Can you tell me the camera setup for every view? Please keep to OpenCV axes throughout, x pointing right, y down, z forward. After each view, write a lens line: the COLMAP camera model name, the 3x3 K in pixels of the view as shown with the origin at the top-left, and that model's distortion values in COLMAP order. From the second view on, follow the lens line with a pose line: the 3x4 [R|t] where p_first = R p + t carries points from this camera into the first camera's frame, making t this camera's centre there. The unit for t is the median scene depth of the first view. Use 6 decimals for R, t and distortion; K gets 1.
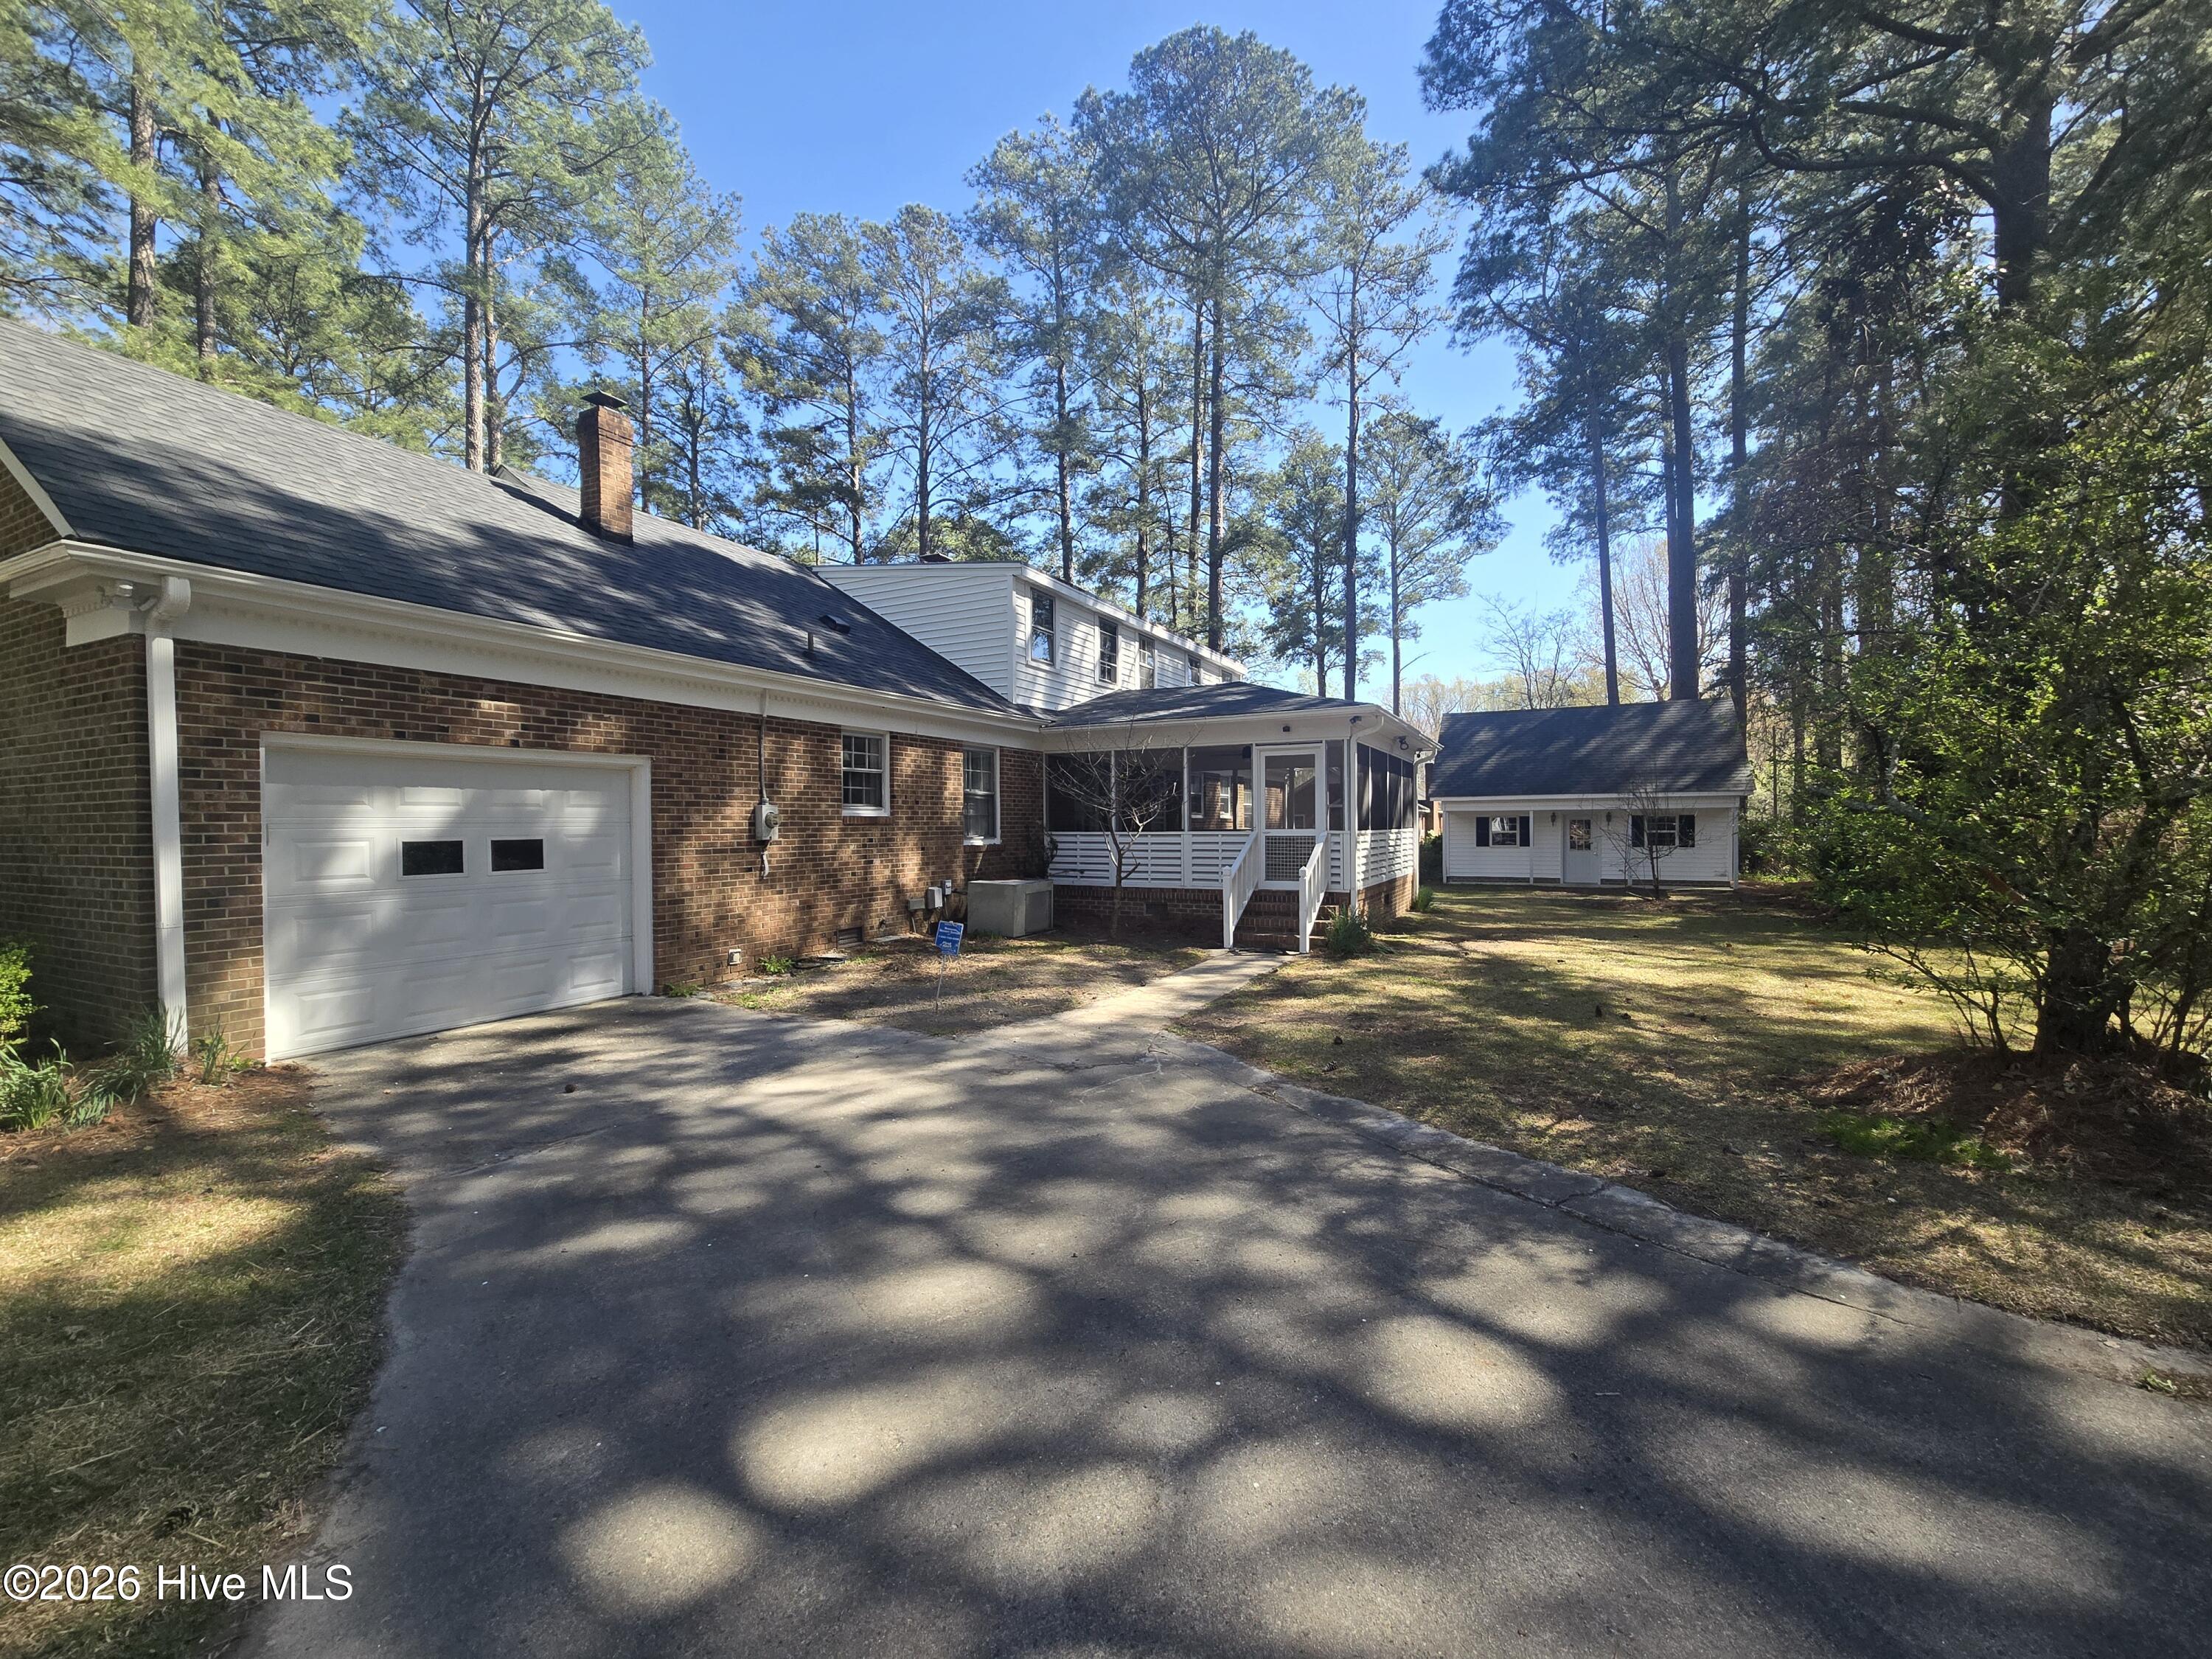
lens RADIAL K [[908.4, 0, 1107.8], [0, 908.4, 840.9], [0, 0, 1]] dist [0.000052, -0.000157]
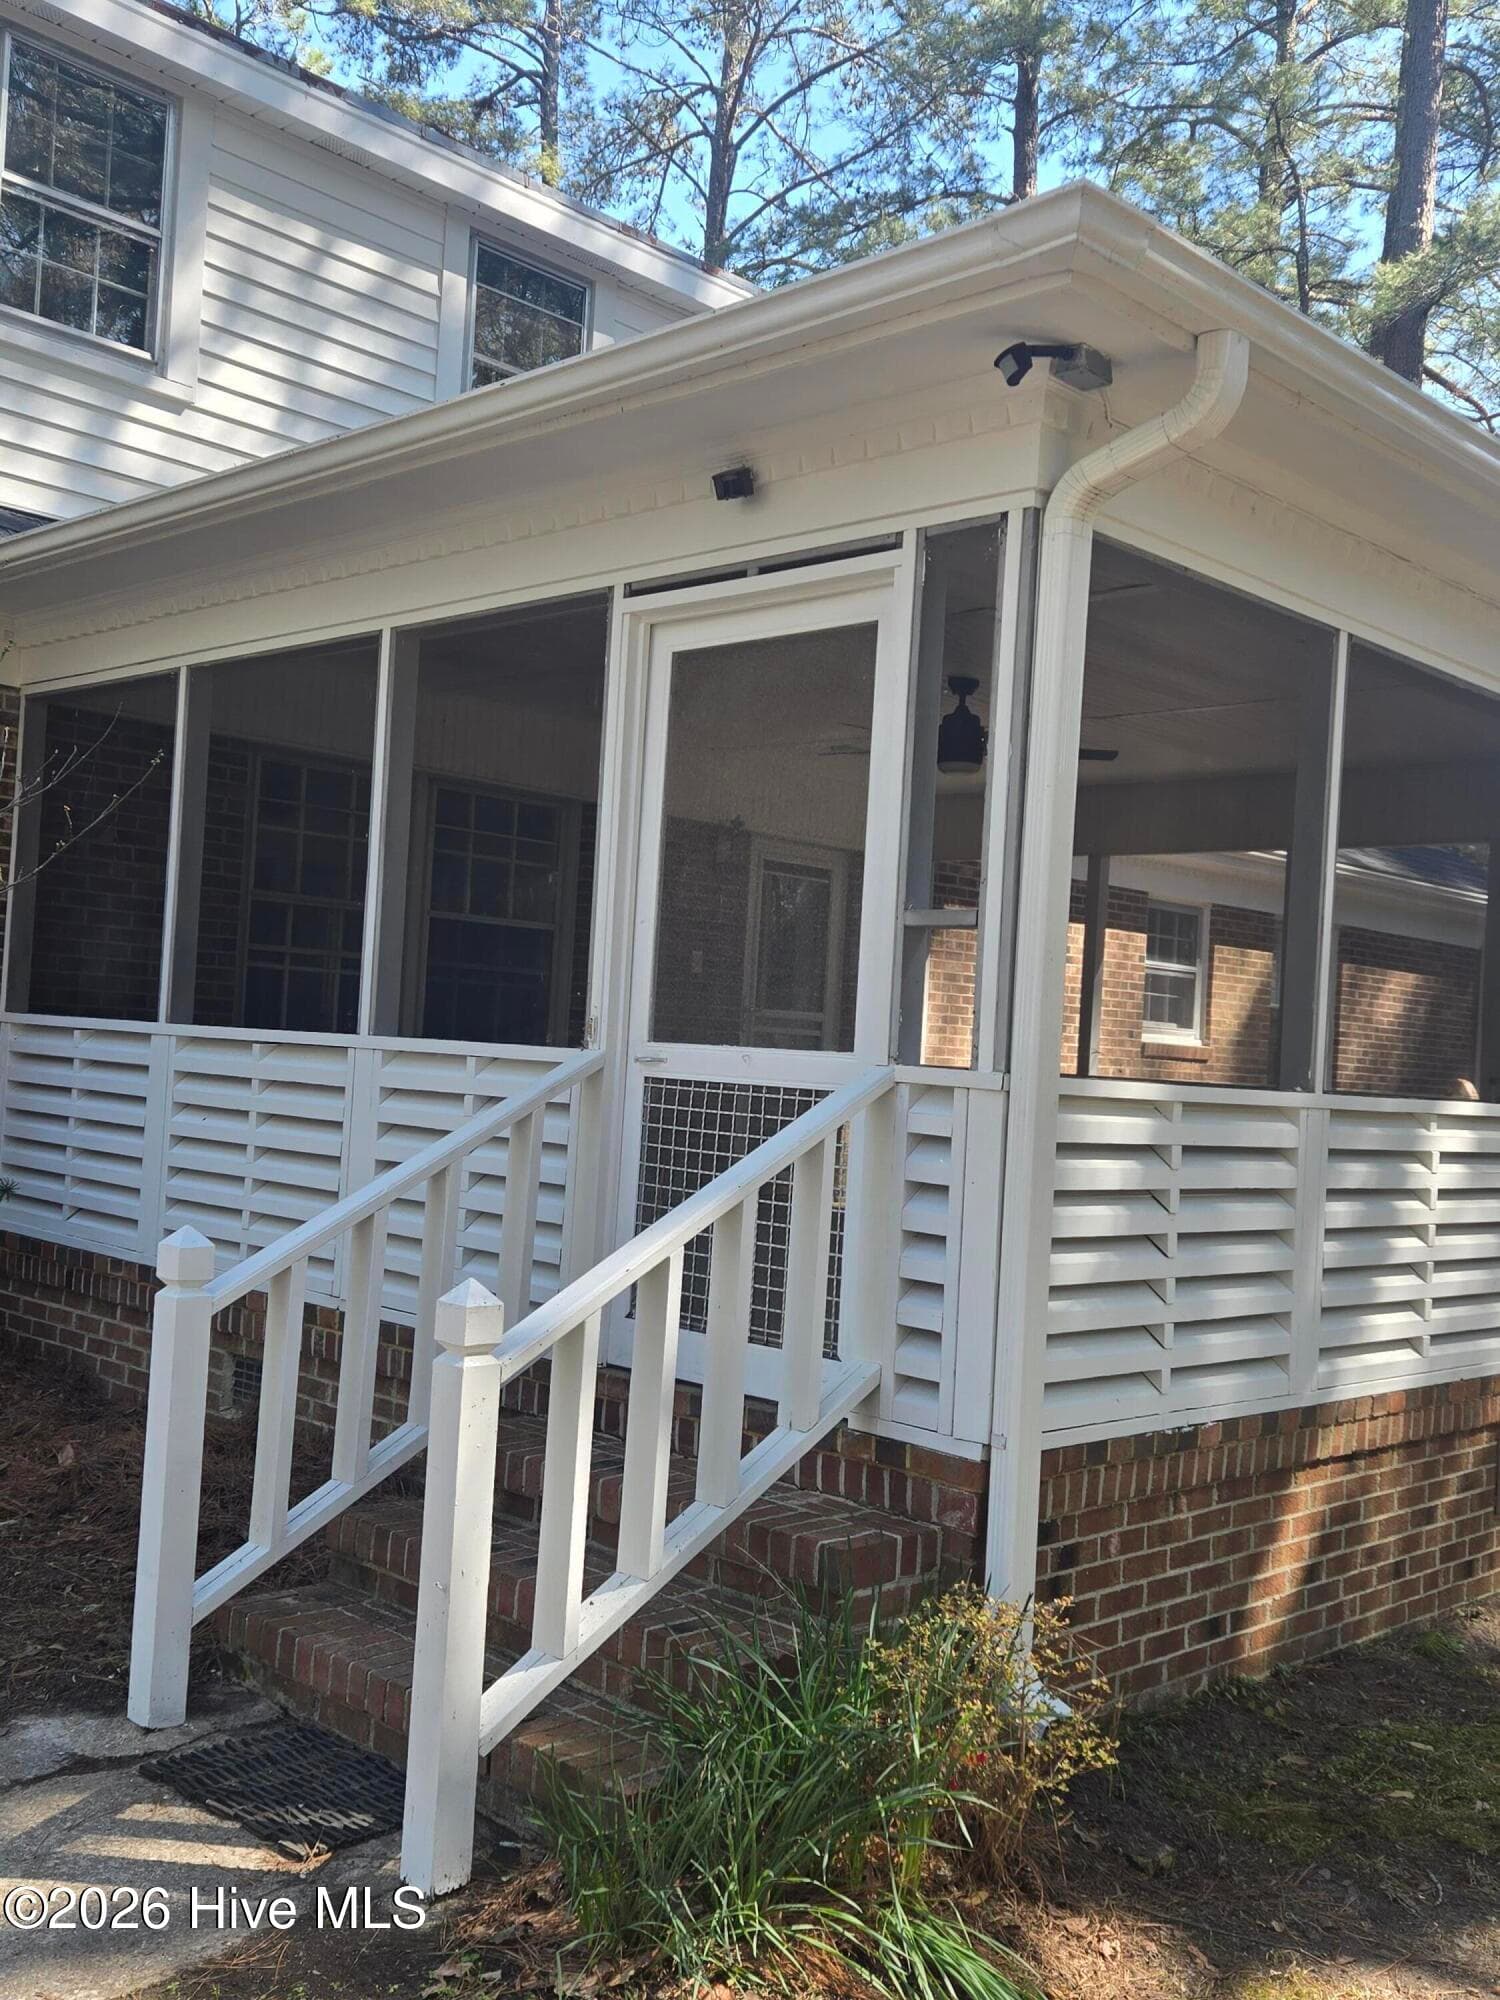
lens RADIAL K [[1901.5, 0, 709.5], [0, 1901.5, 995.1], [0, 0, 1]] dist [0.062922, -0.001647]
pose [[0.947983, 0.056904, -0.313193, 0.098089], [-0.073420, 0.996450, -0.041186, -0.002024], [0.309738, 0.062038, 0.948796, 0.199919]]
